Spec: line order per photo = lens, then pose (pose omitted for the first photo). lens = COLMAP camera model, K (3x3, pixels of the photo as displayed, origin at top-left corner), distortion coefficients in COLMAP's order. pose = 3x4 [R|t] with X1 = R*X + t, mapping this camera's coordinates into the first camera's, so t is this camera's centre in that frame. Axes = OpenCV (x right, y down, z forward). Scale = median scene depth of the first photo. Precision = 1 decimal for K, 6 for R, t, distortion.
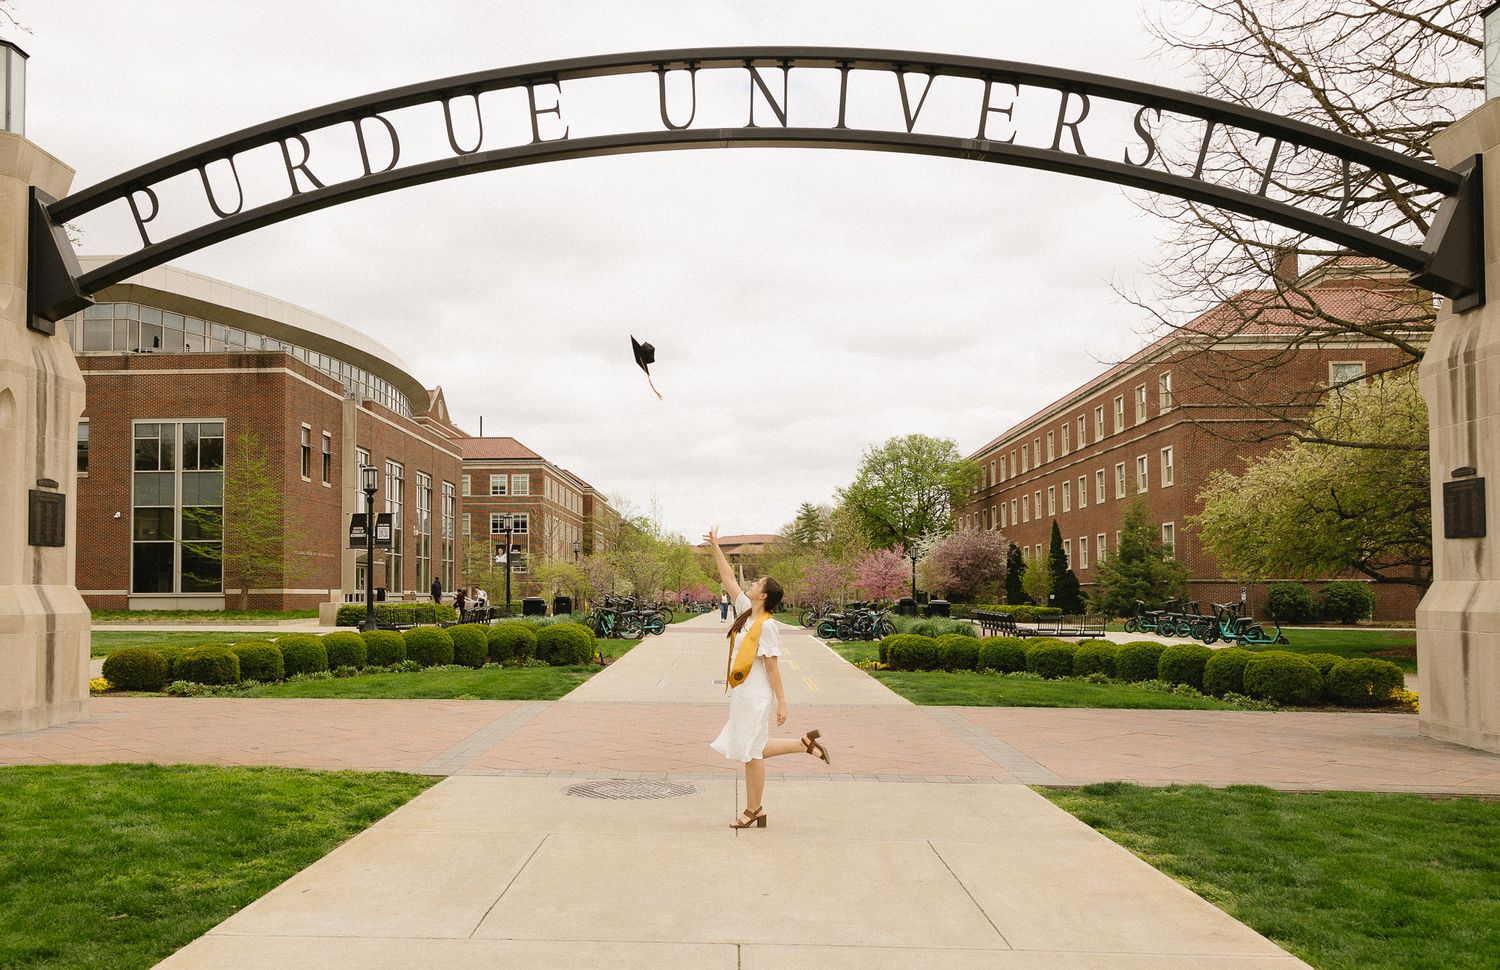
lens RADIAL K [[1707.1, 0, 632.1], [0, 1707.1, 488.3], [0, 0, 1]] dist [-0.005840, -0.011398]
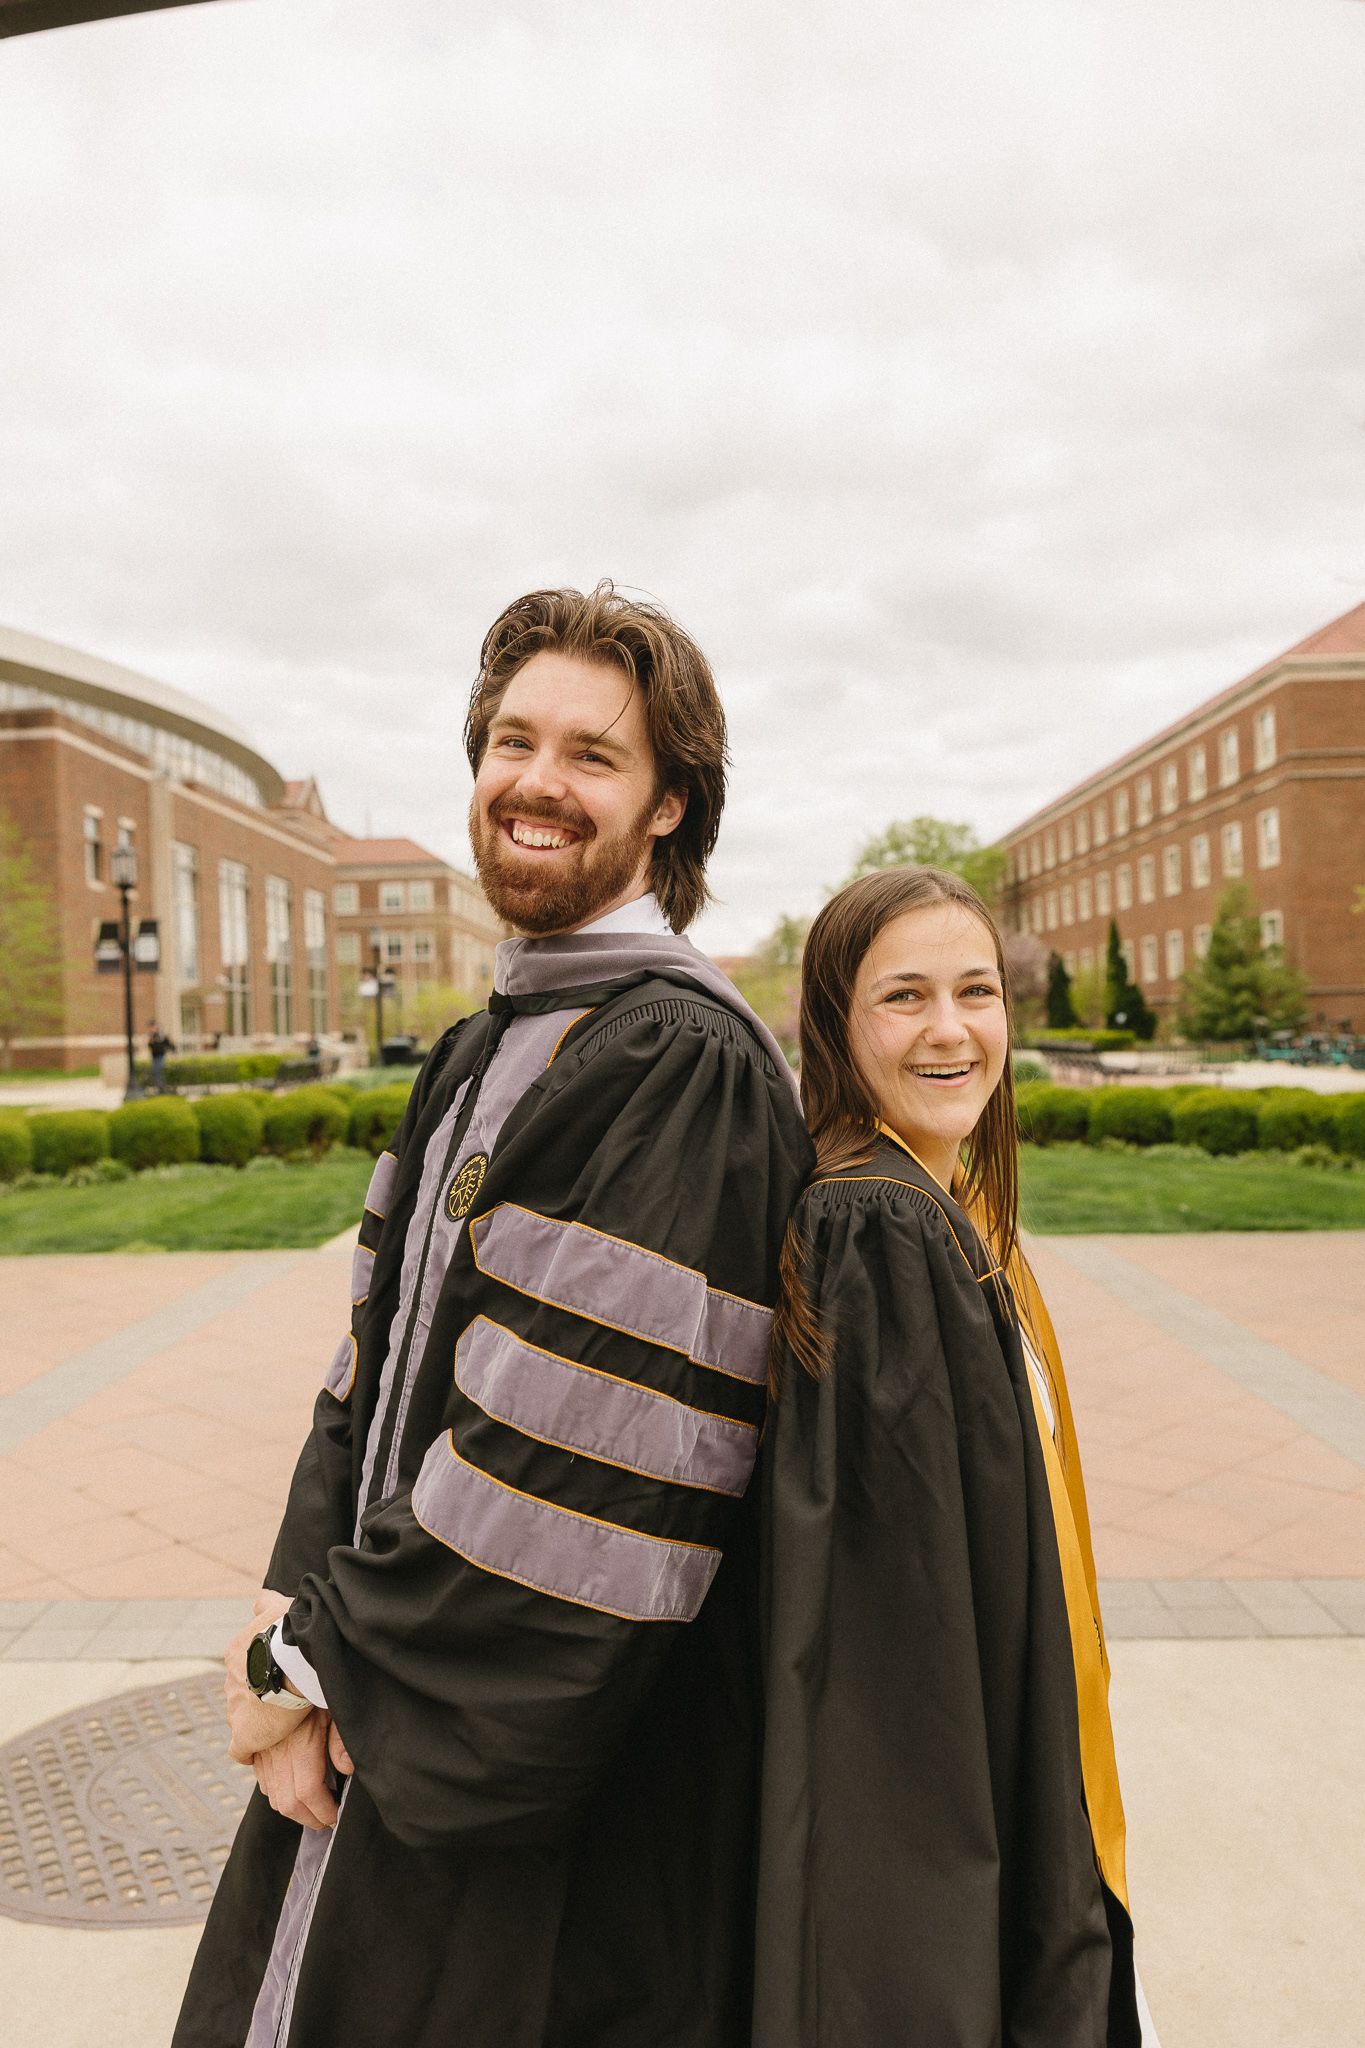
lens RADIAL K [[2163.7, 0, 682.5], [0, 2163.7, 1024.0], [0, 0, 1]] dist [0.016481, -0.000423]
pose [[0.998139, -0.029488, 0.053375, 0.012970], [0.026271, 0.997853, 0.059998, 0.009600], [-0.055029, -0.058484, 0.996770, 0.152943]]
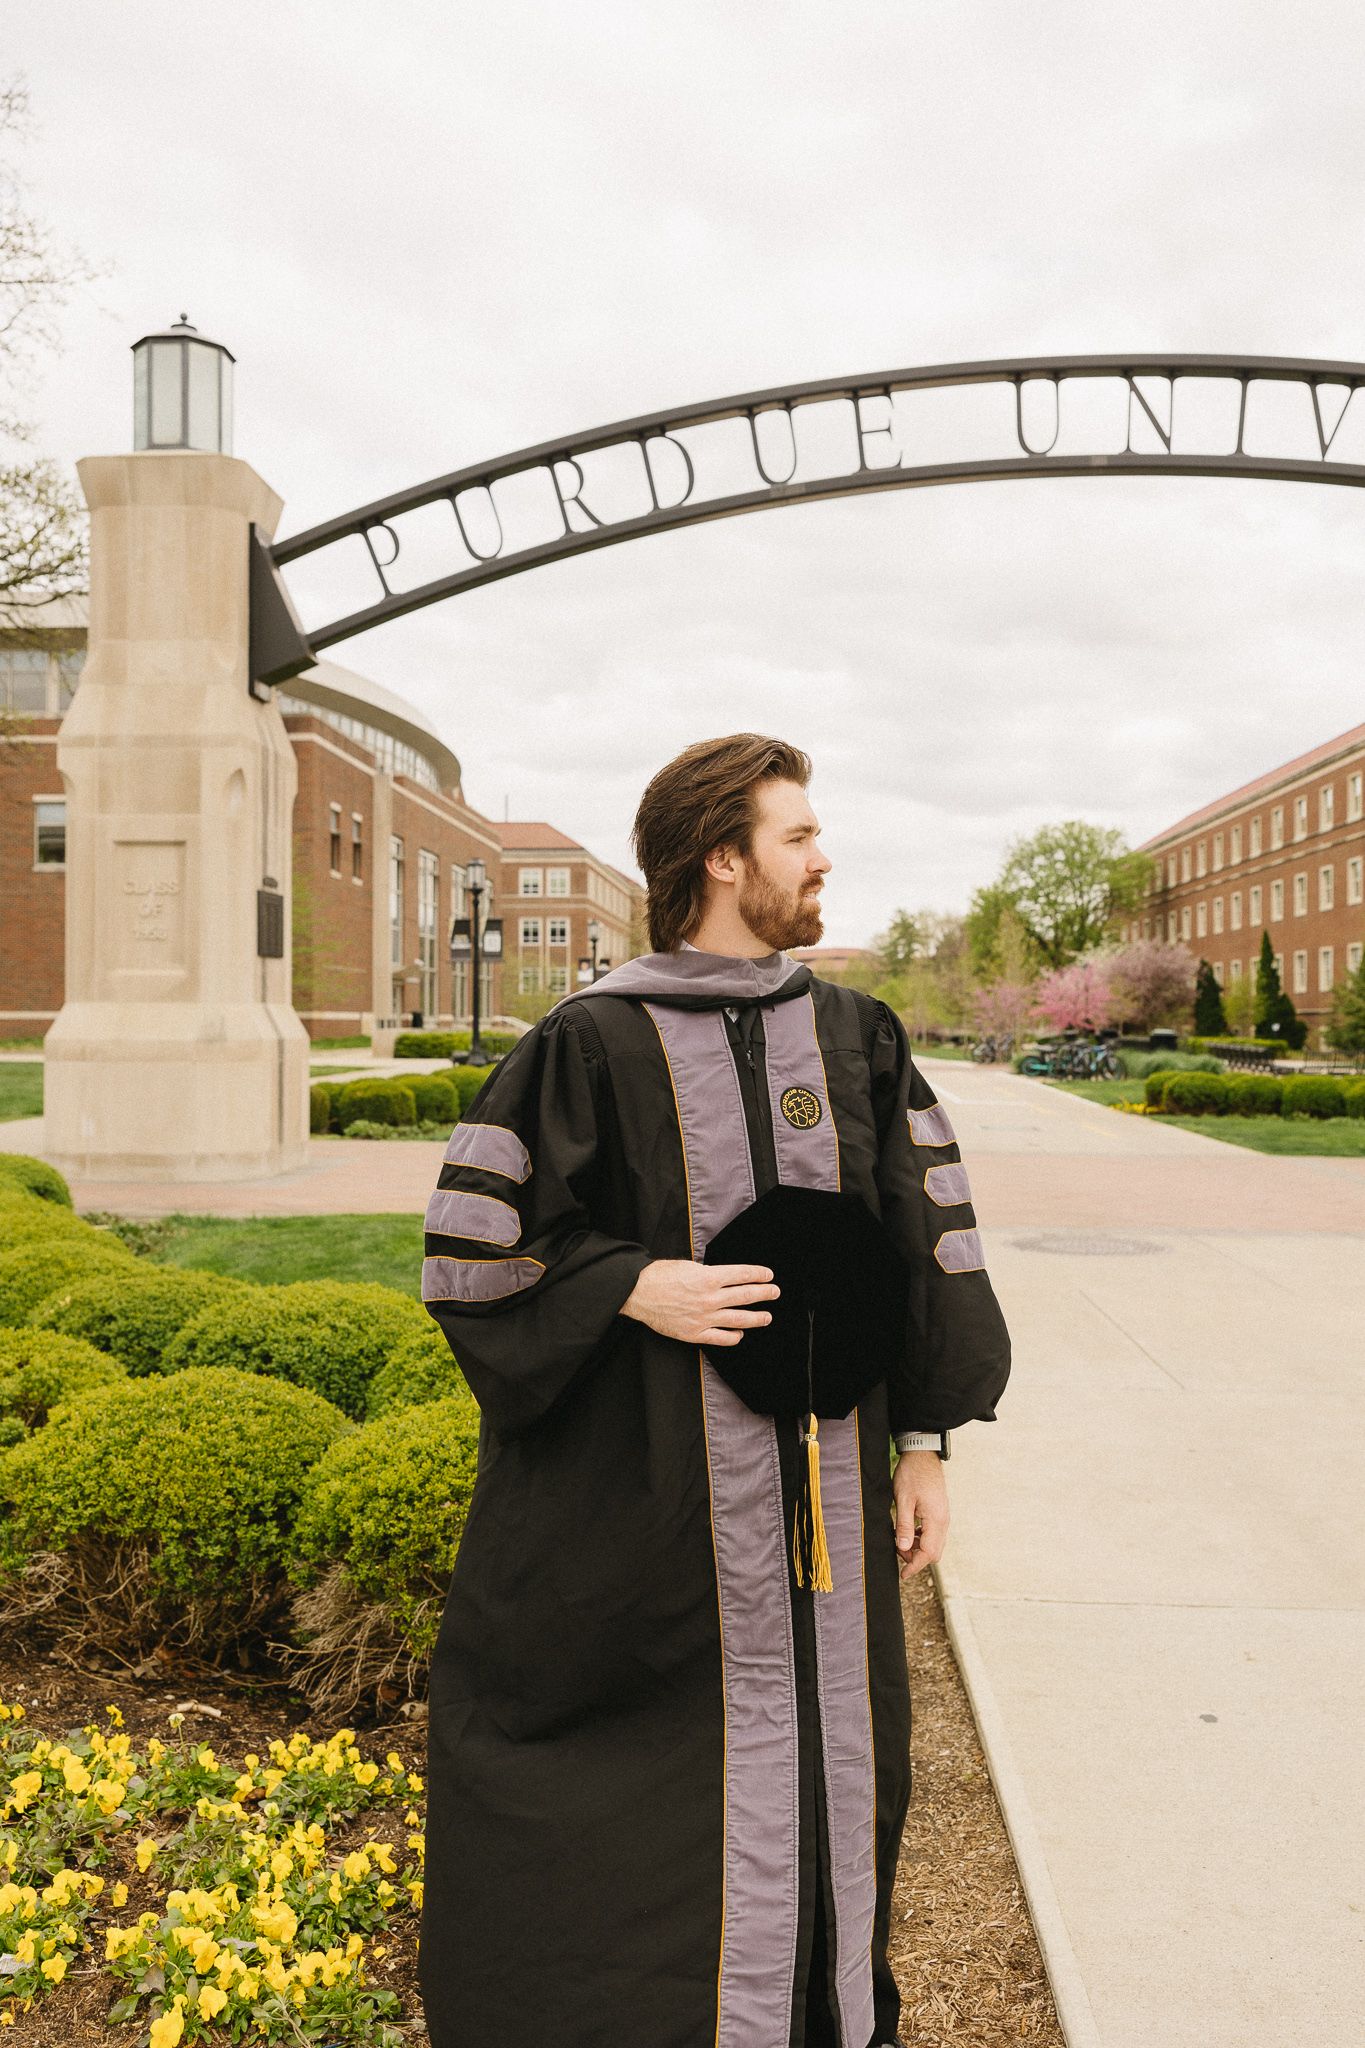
lens RADIAL K [[2163.7, 0, 682.5], [0, 2163.7, 1024.0], [0, 0, 1]] dist [0.016481, -0.000423]
pose [[0.999951, 0.005722, -0.008106, -0.045350], [-0.005199, 0.997994, 0.063097, -0.000647], [0.008451, -0.063052, 0.997974, -0.020457]]
